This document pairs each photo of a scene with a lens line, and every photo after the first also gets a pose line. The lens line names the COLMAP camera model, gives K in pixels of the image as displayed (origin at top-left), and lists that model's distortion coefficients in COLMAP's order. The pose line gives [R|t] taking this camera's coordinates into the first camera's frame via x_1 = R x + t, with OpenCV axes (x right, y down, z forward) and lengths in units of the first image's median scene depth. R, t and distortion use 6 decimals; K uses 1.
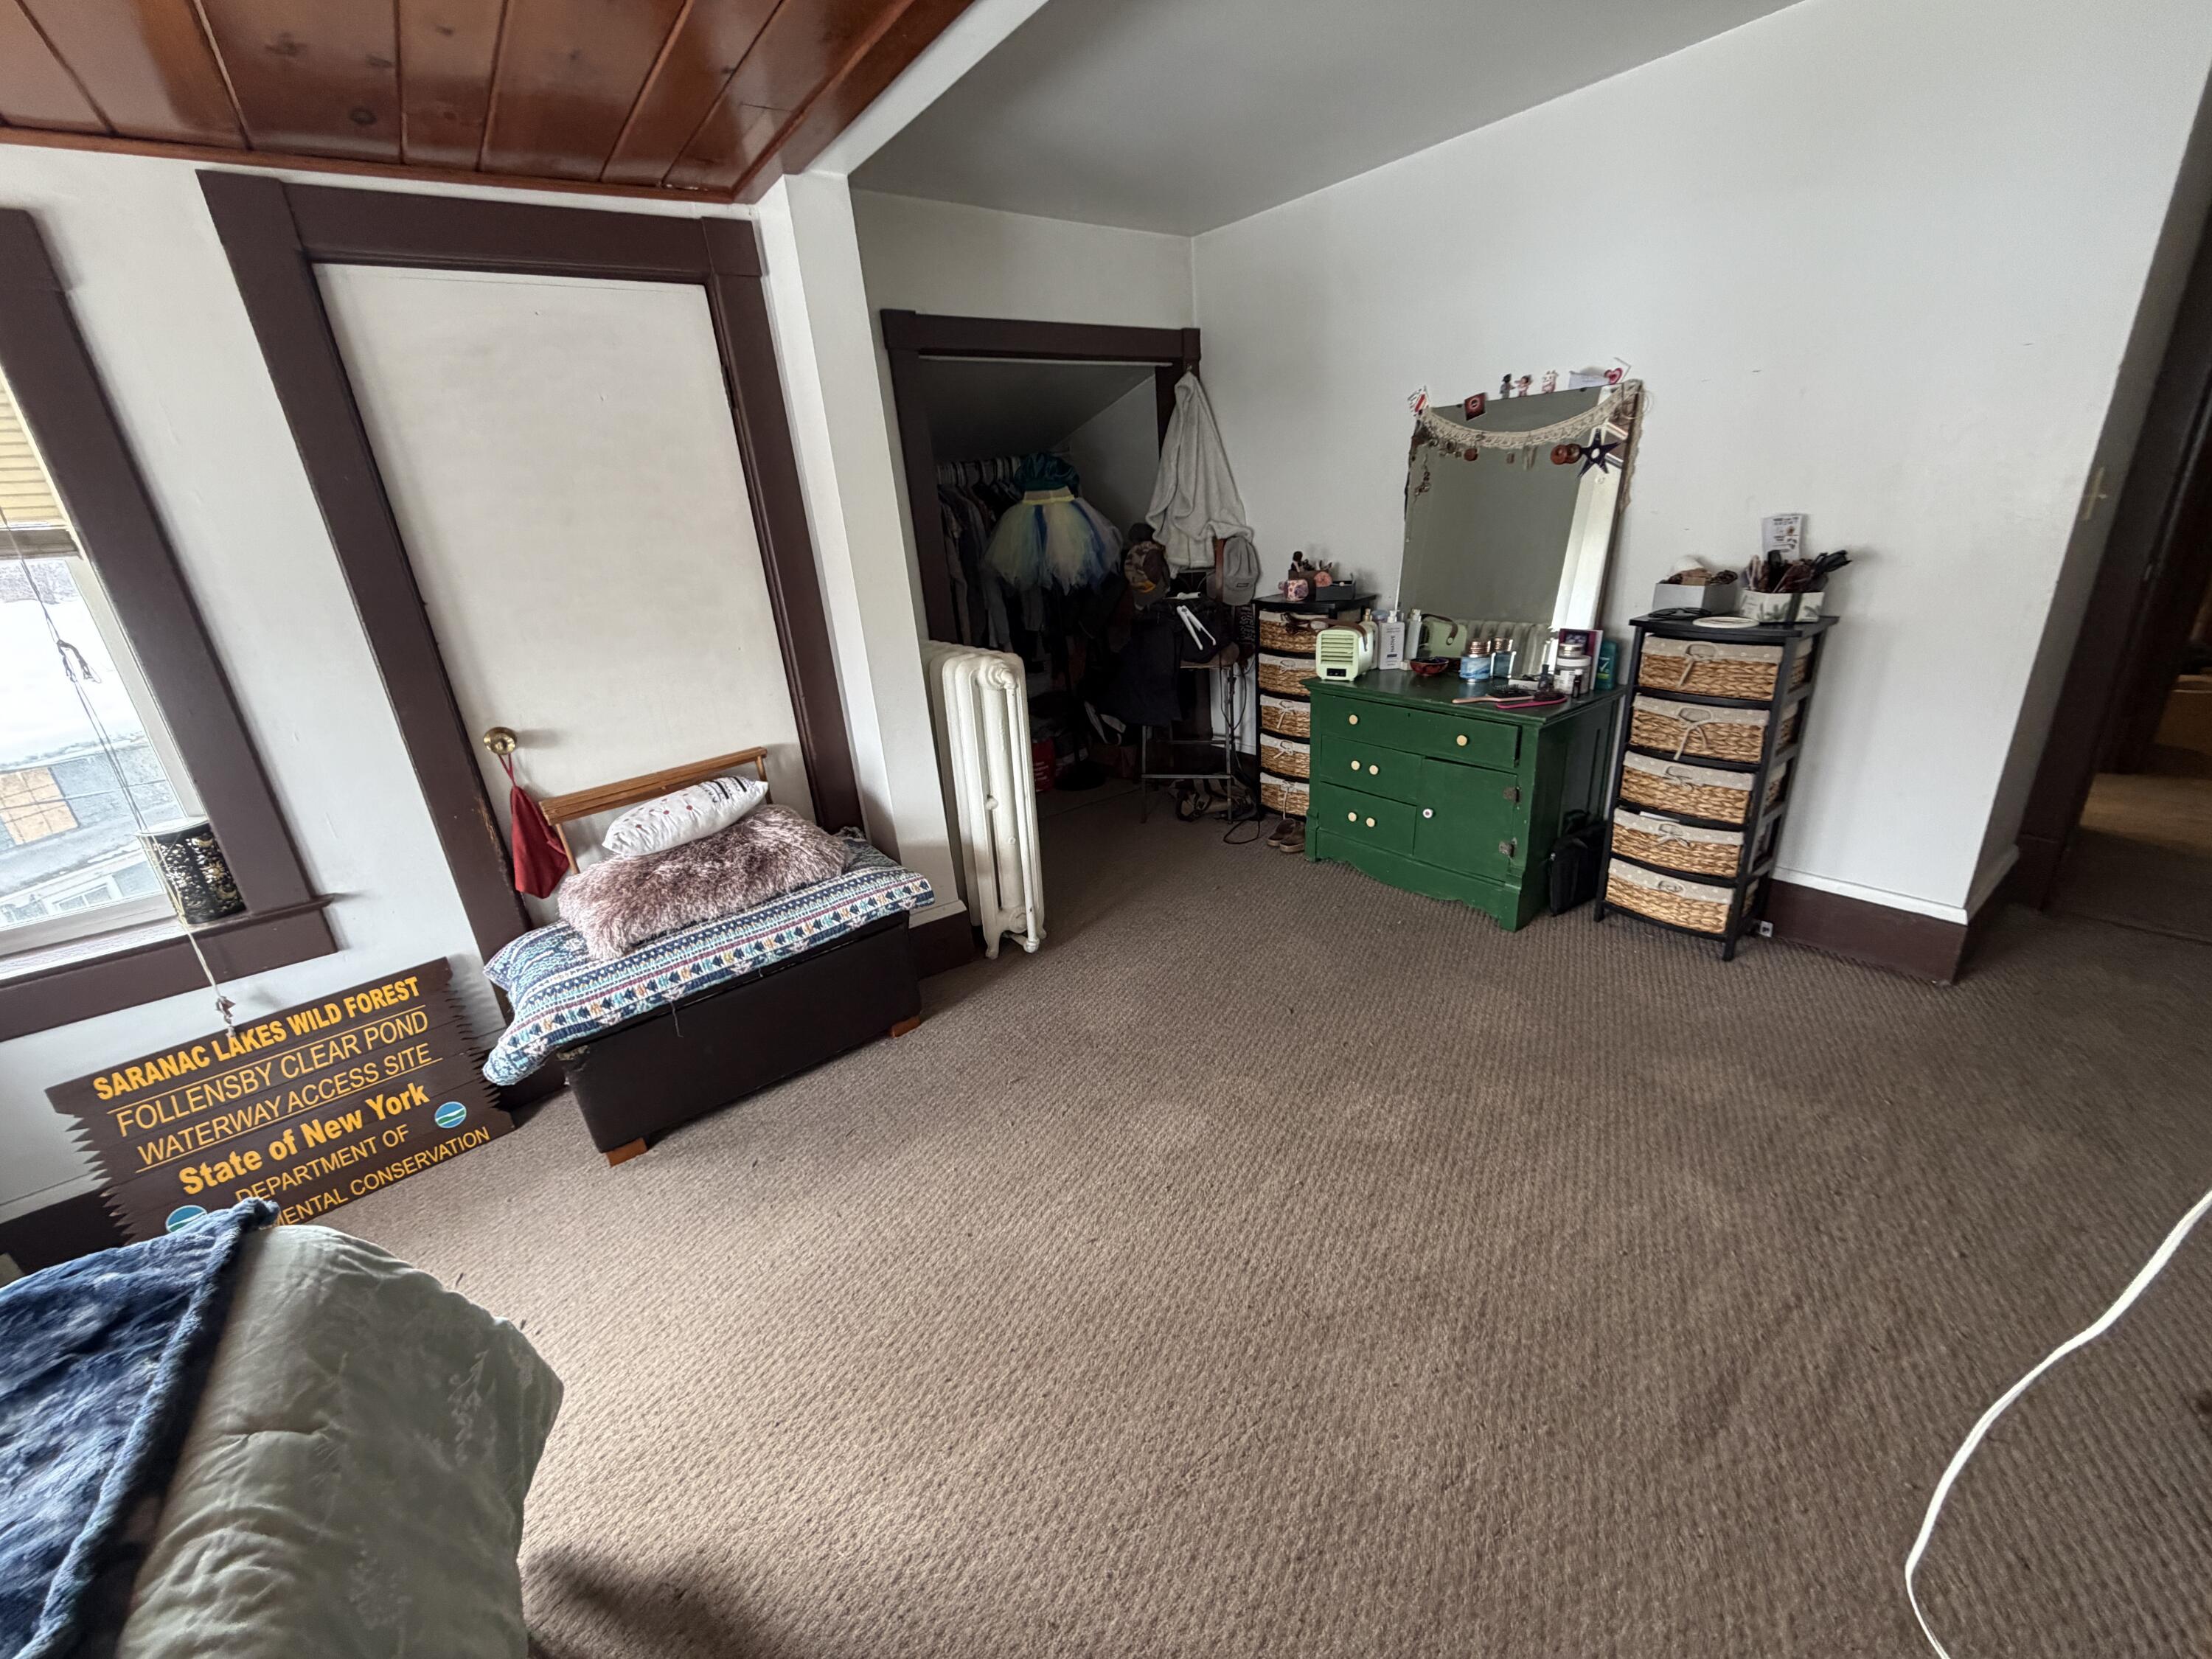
lens RADIAL K [[877.9, 0, 1099.1], [0, 877.9, 831.3], [0, 0, 1]] dist [0.000127, -0.000470]
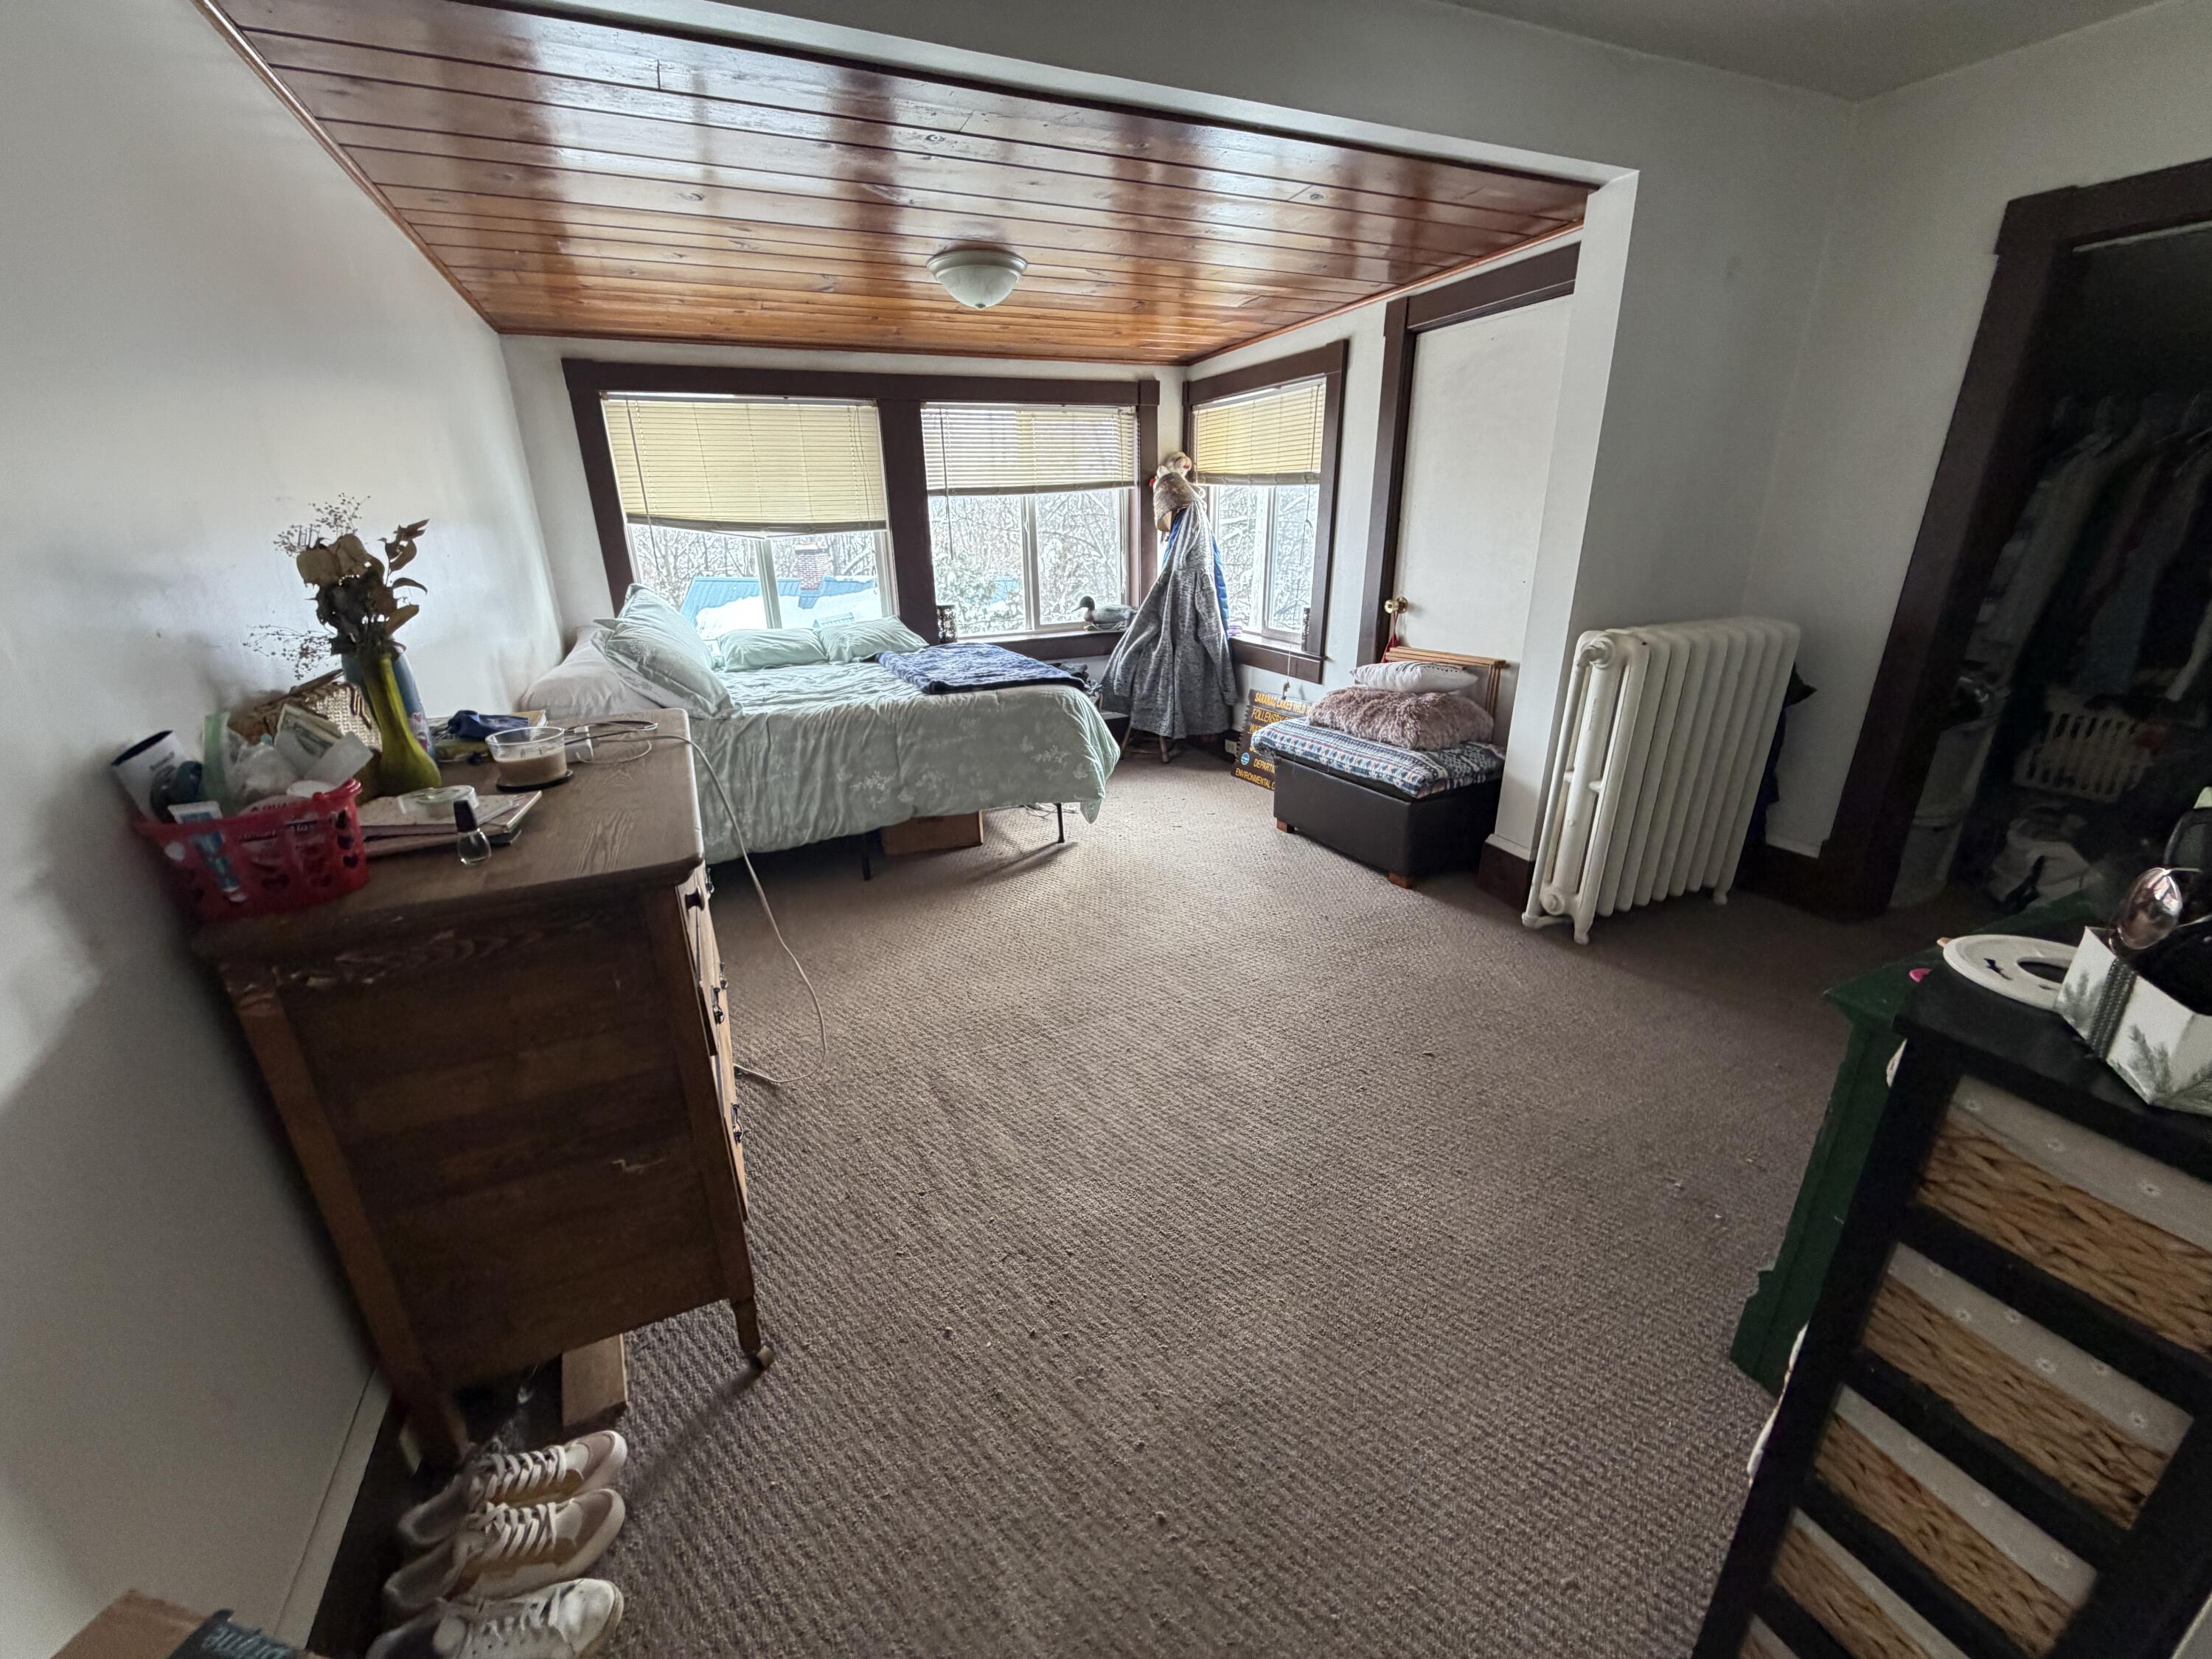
lens RADIAL K [[877.9, 0, 1107.6], [0, 877.9, 841.8], [0, 0, 1]] dist [0.000127, -0.000470]
pose [[-0.219105, 0.418944, -0.881180, 1.221371], [-0.313218, 0.825124, 0.470175, -0.372324], [0.924060, 0.379020, -0.049568, 0.783005]]
